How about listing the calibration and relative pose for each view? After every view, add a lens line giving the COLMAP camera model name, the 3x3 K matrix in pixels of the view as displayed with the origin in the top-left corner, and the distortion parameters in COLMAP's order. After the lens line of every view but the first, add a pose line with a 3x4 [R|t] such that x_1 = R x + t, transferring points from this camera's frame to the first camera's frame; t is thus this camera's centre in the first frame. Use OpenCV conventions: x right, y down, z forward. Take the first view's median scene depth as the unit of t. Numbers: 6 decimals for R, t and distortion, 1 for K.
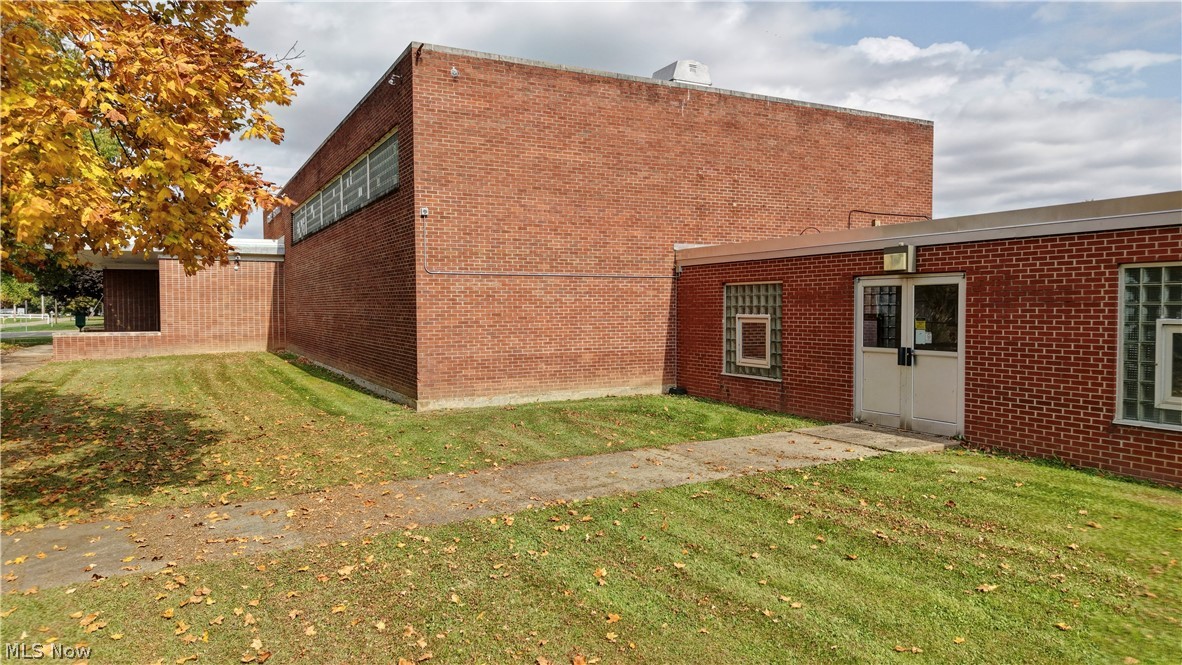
lens RADIAL K [[777.9, 0, 579.7], [0, 777.9, 335.3], [0, 0, 1]] dist [0.006340, -0.001807]
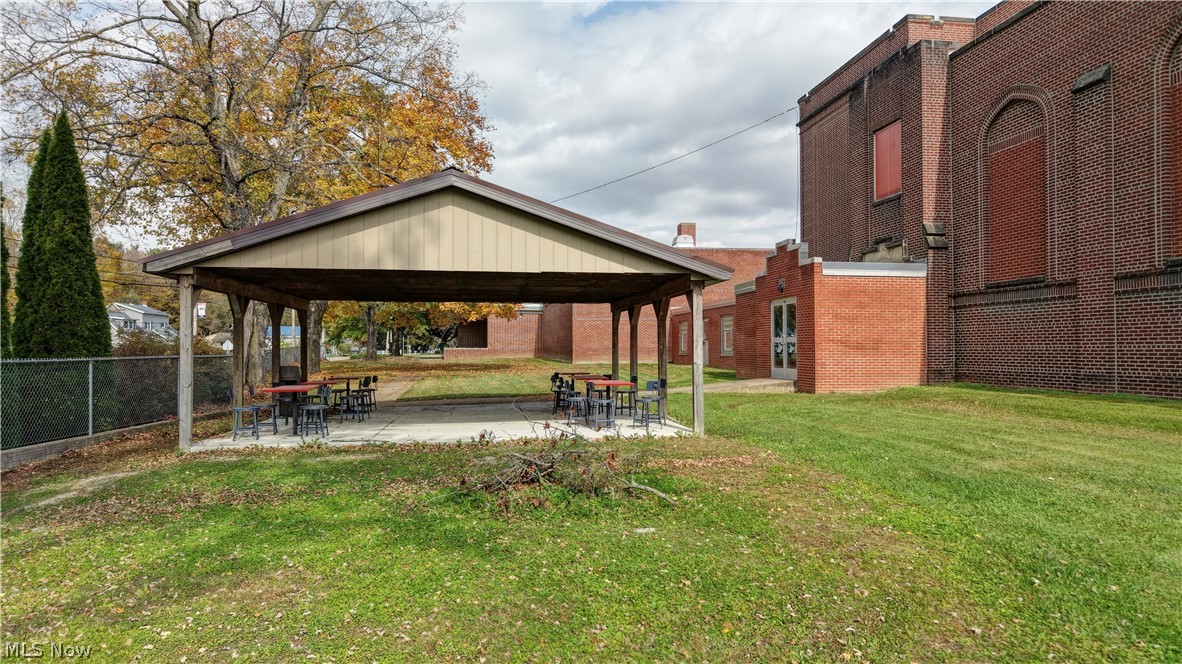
lens RADIAL K [[777.9, 0, 592.2], [0, 777.9, 332.0], [0, 0, 1]] dist [0.006340, -0.001807]
pose [[0.946964, -0.008803, -0.321220, 0.400739], [-0.009464, 0.998427, -0.055261, 0.065164], [0.321201, 0.055371, 0.945391, -0.887113]]
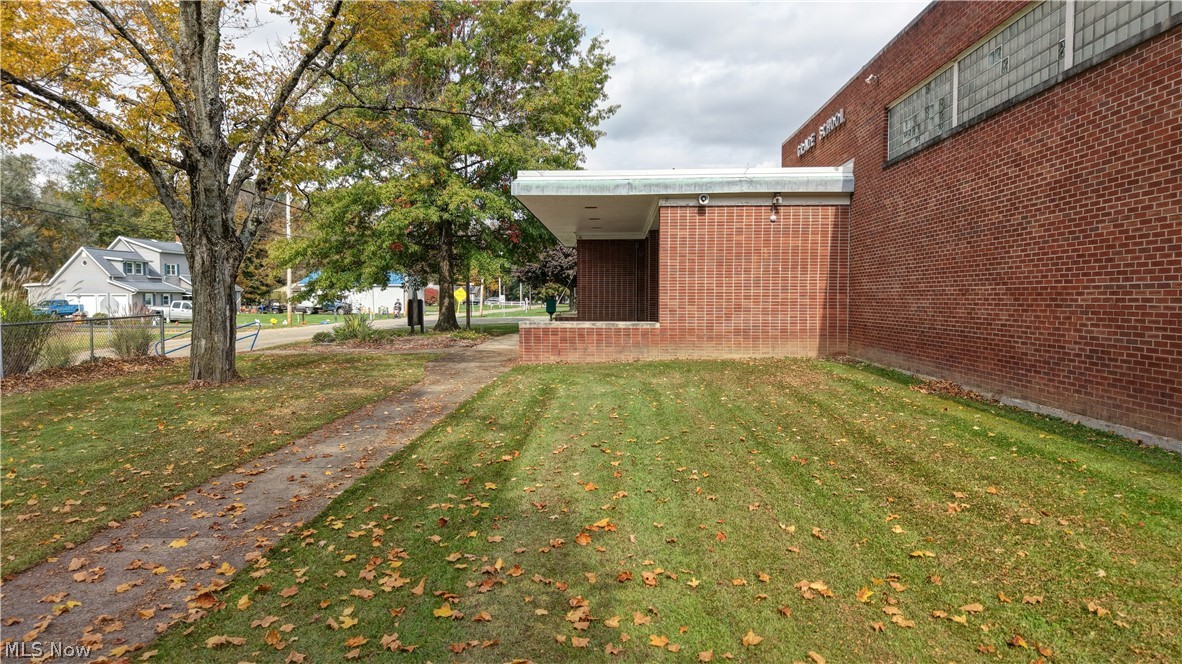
lens RADIAL K [[777.9, 0, 592.4], [0, 777.9, 331.5], [0, 0, 1]] dist [0.006340, -0.001807]
pose [[0.871185, 0.022415, -0.490443, -0.265620], [-0.018846, 0.999748, 0.012215, -0.003473], [0.490593, -0.001398, 0.871388, 0.406485]]
